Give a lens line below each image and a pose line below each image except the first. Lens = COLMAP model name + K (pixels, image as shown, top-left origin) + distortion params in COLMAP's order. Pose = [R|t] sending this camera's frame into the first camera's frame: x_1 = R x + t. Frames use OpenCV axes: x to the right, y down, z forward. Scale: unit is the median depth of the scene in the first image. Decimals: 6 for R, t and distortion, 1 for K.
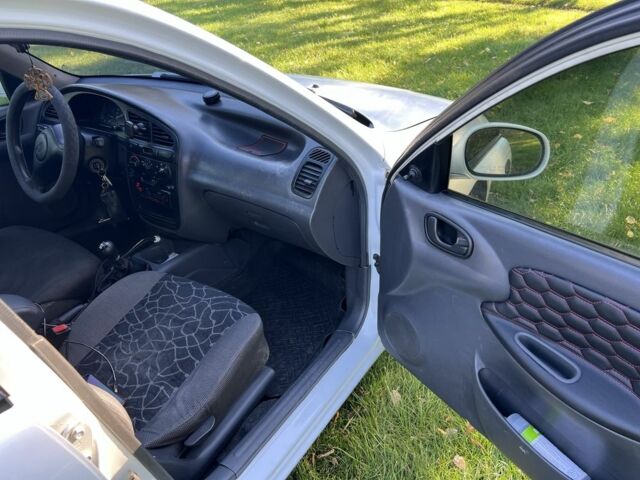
lens RADIAL K [[529.1, 0, 316.4], [0, 529.1, 239.1], [0, 0, 1]] dist [0.078946, -0.021329]
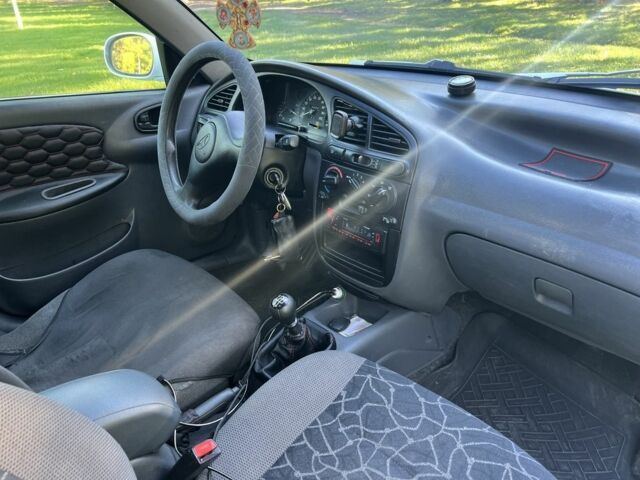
lens RADIAL K [[529.1, 0, 324.7], [0, 529.1, 239.6], [0, 0, 1]] dist [0.078946, -0.021329]
pose [[0.979248, 0.112565, -0.168531, -0.242160], [-0.124297, 0.990385, -0.060732, -0.028452], [0.160074, 0.080420, 0.983824, 0.384480]]
